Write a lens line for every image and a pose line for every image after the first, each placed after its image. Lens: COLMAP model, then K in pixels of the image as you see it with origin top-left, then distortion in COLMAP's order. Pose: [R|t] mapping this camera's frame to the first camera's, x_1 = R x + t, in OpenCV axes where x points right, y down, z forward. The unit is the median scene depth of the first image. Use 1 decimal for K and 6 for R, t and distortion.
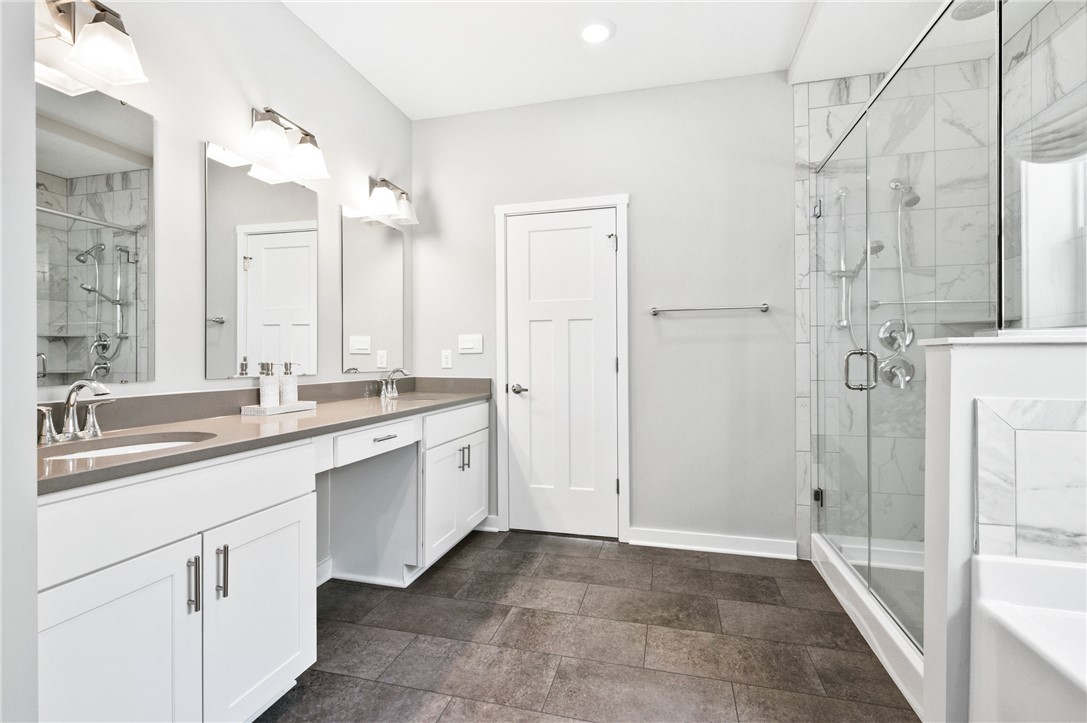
lens RADIAL K [[488.2, 0, 537.2], [0, 488.2, 359.2], [0, 0, 1]] dist [0.003370, 0.000911]
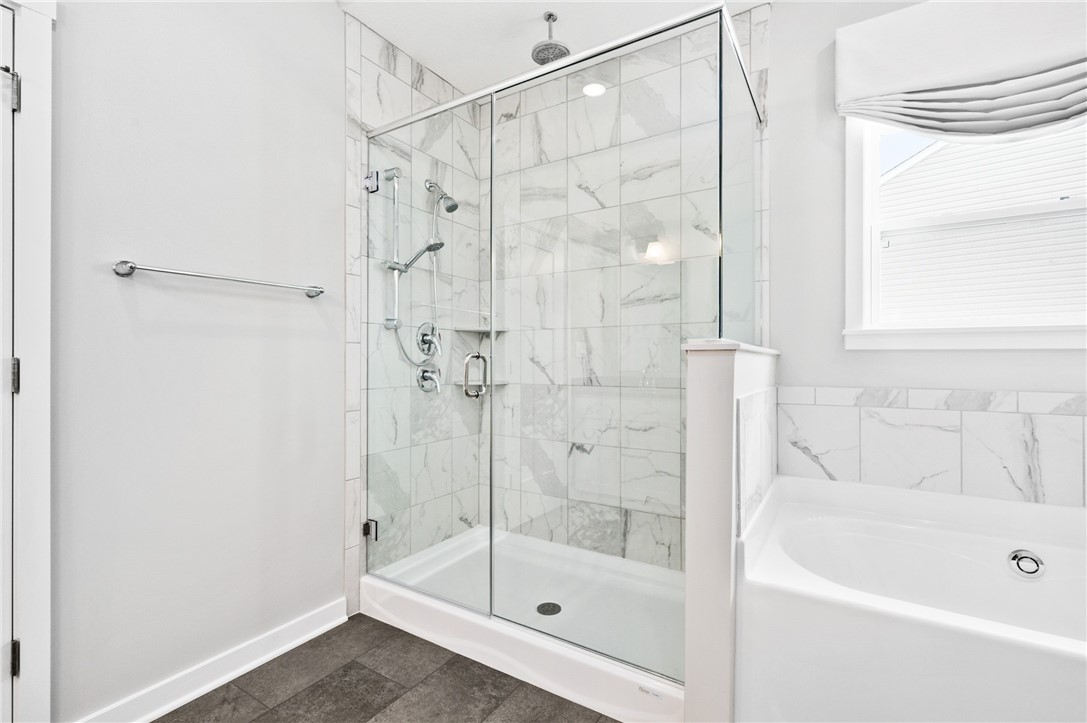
lens RADIAL K [[488.2, 0, 542.9], [0, 488.2, 360.4], [0, 0, 1]] dist [0.003370, 0.000911]
pose [[0.288627, 0.008745, 0.957402, -0.132935], [0.001203, 0.999954, -0.009496, 0.003518], [-0.957441, 0.003893, 0.288603, 0.486721]]
